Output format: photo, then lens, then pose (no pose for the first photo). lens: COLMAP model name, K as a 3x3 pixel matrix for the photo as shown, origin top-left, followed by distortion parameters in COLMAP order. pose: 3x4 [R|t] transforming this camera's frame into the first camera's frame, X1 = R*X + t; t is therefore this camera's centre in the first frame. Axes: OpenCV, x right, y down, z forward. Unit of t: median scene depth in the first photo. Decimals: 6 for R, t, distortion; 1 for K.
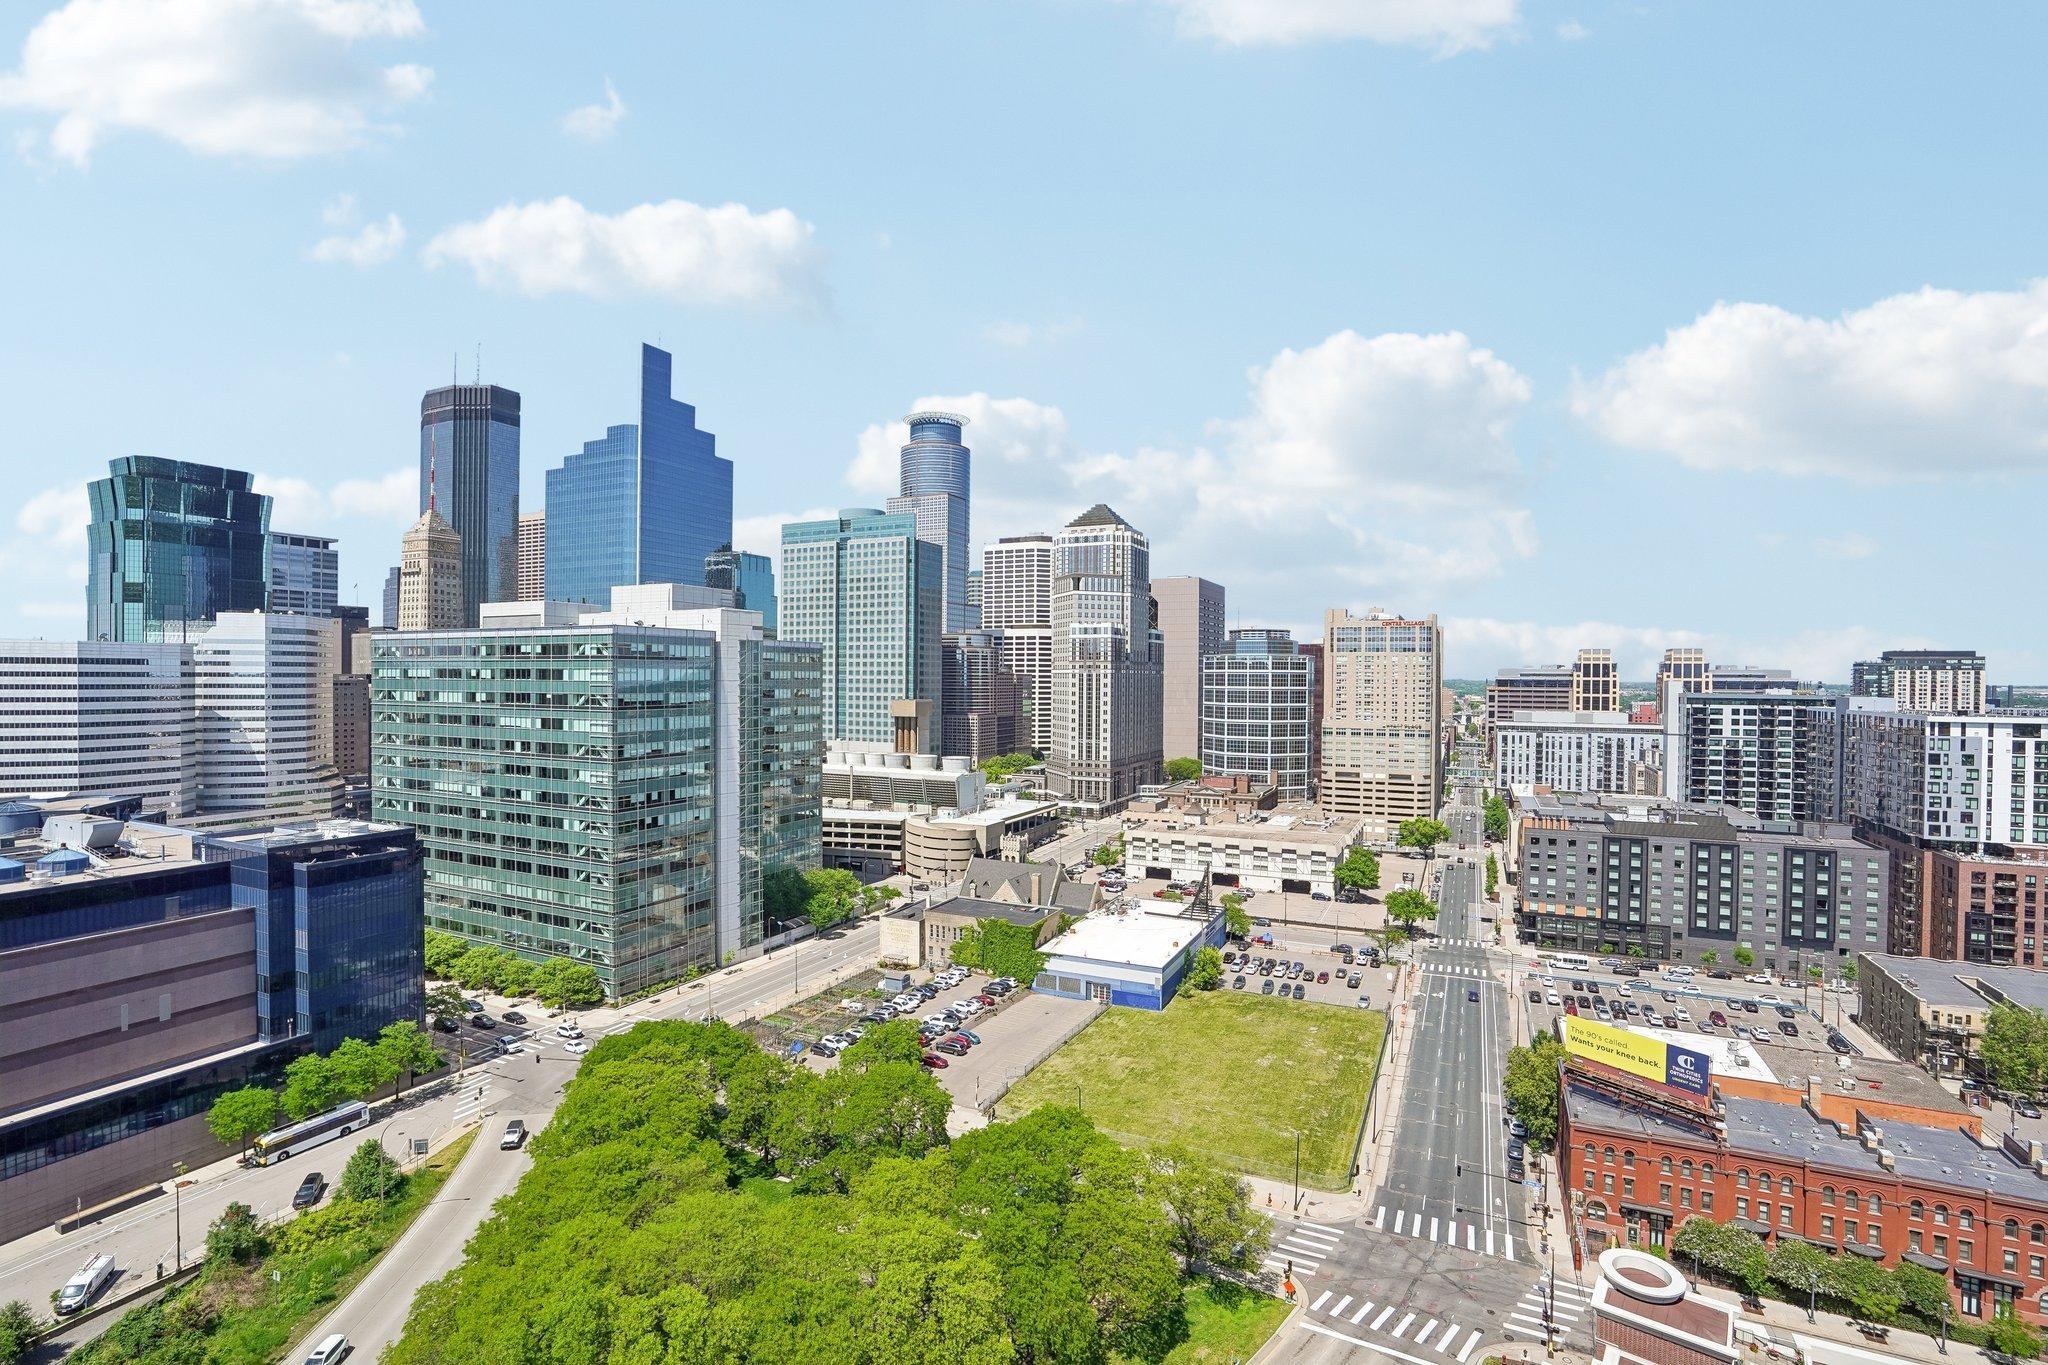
lens RADIAL K [[948.4, 0, 1022.4], [0, 948.4, 689.9], [0, 0, 1]] dist [-0.061746, 0.023463]
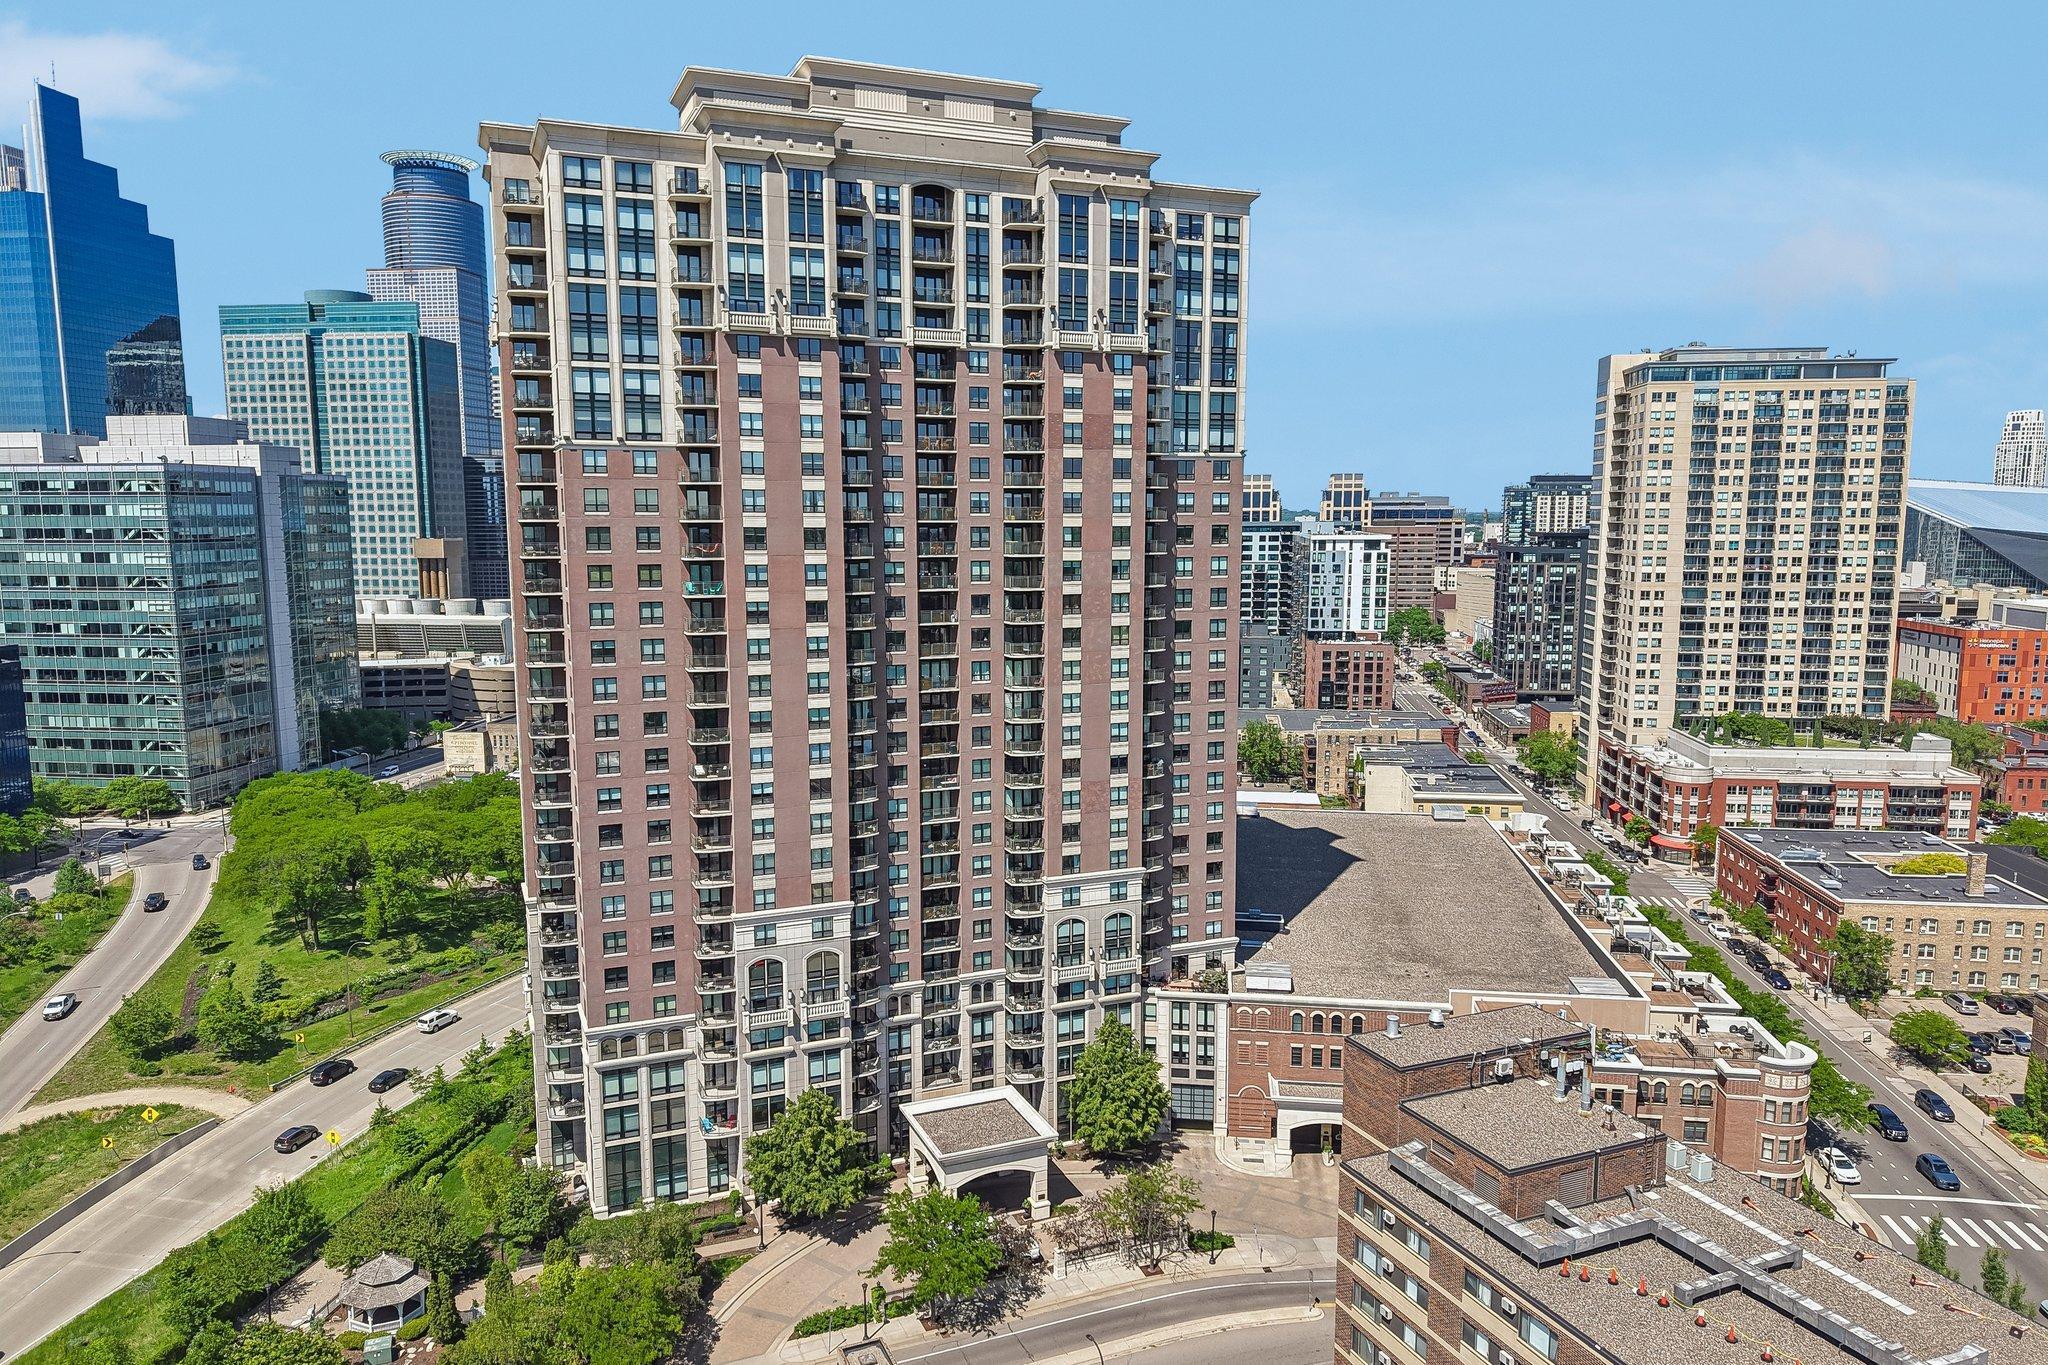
lens RADIAL K [[1366.4, 0, 1021.5], [0, 1366.4, 690.0], [0, 0, 1]] dist [0.037979, -0.042819]
pose [[0.951585, -0.047546, 0.303686, 0.004754], [0.012156, 0.993013, 0.117378, 0.012320], [-0.307145, -0.108003, 0.945514, -0.648216]]
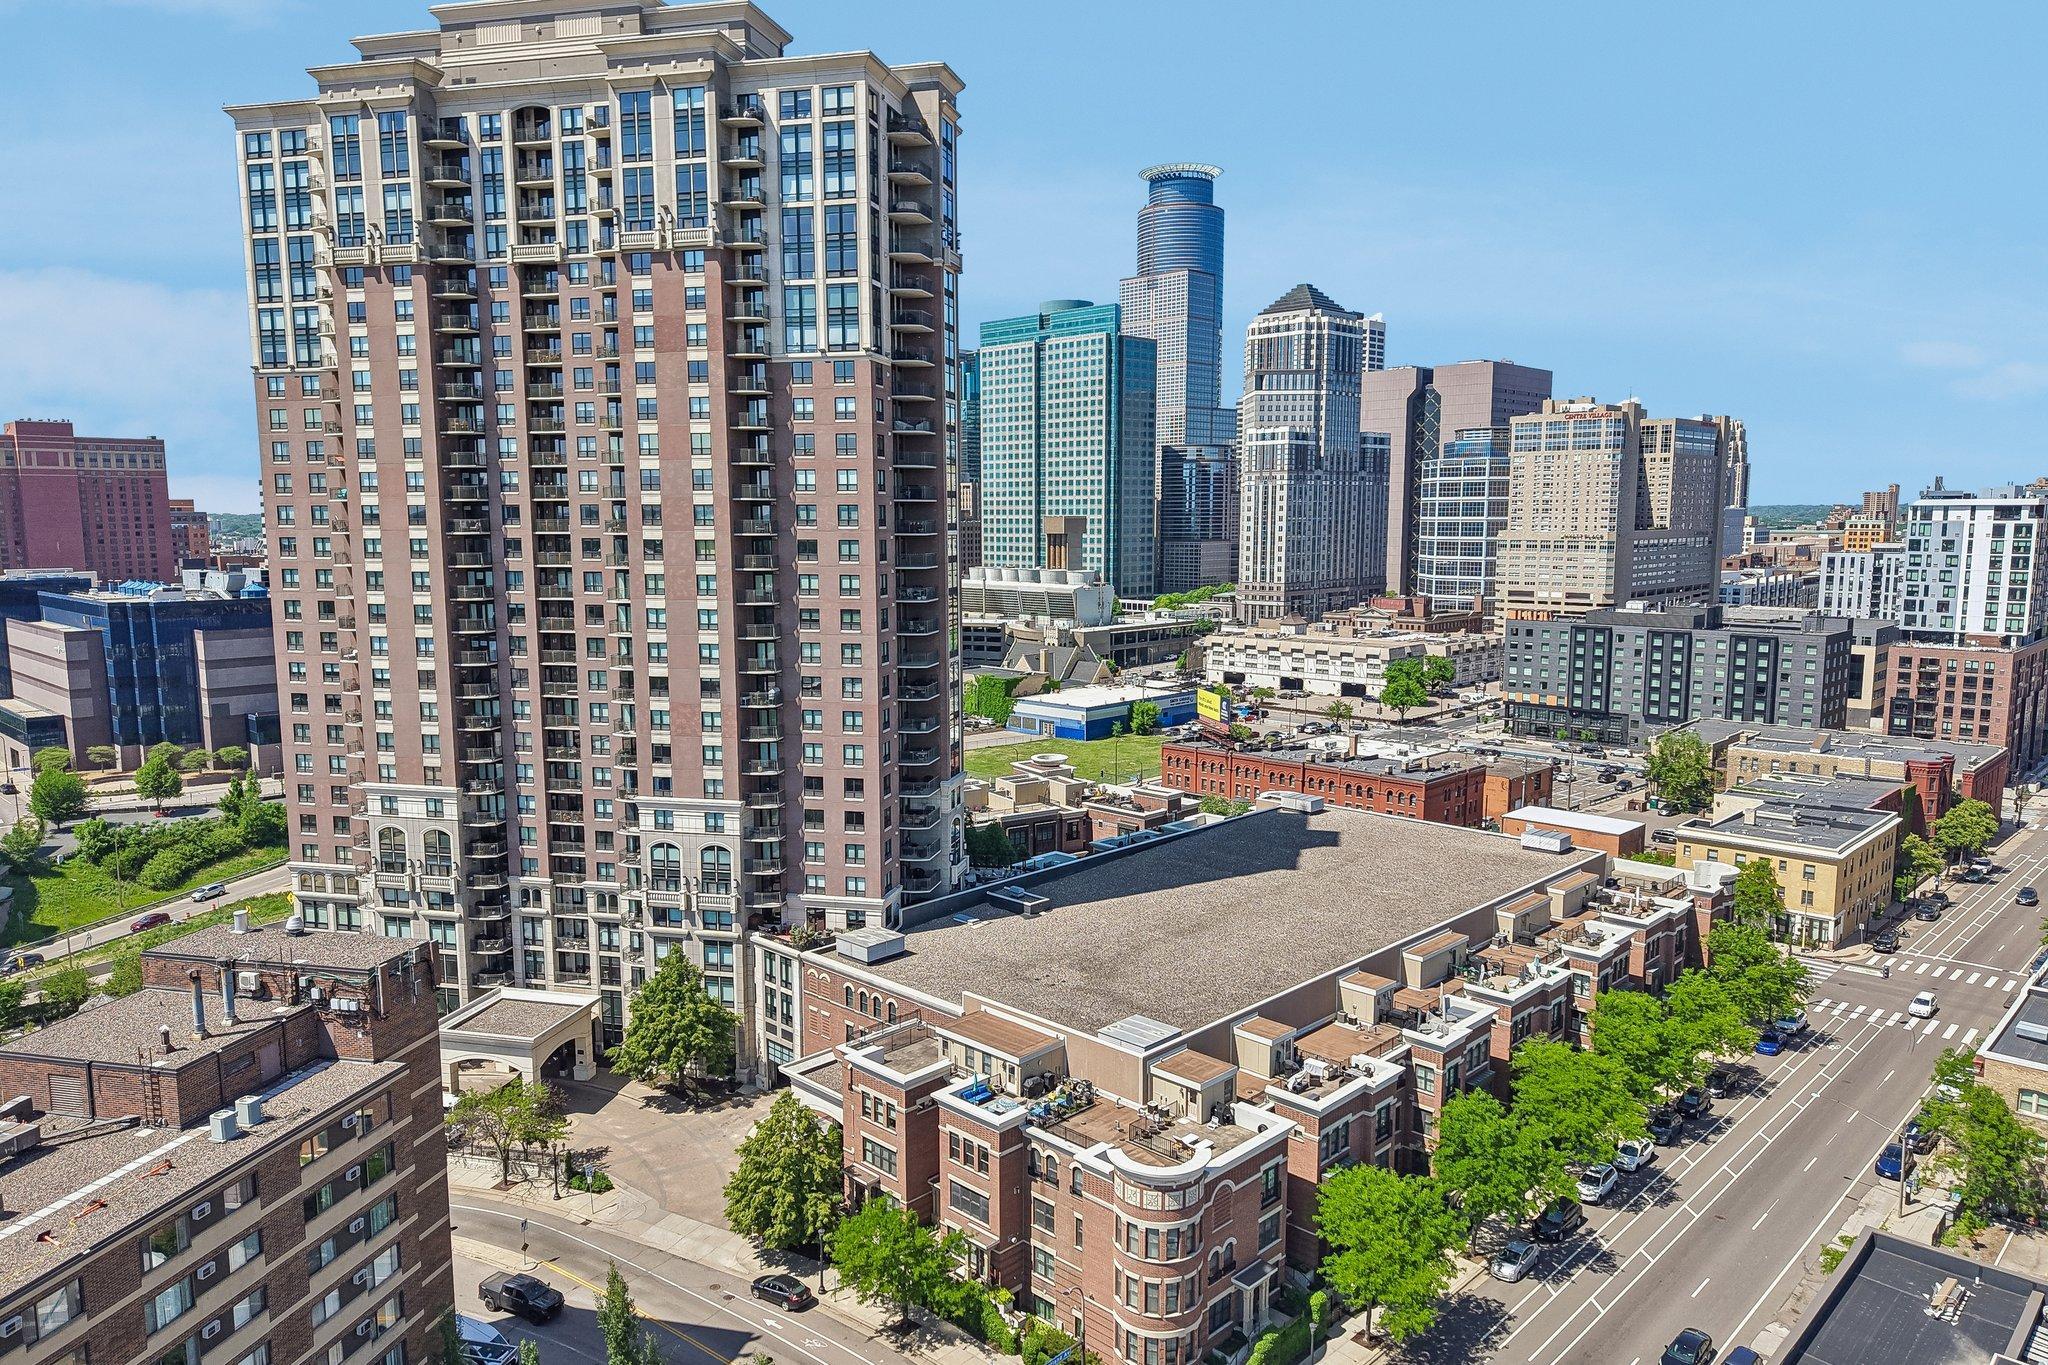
lens RADIAL K [[1366.4, 0, 1020.2], [0, 1366.4, 689.7], [0, 0, 1]] dist [0.037979, -0.042819]
pose [[0.947166, 0.031611, -0.319182, 0.518669], [0.005097, 0.993522, 0.113522, 0.051498], [0.320703, -0.109151, 0.940870, -0.594958]]
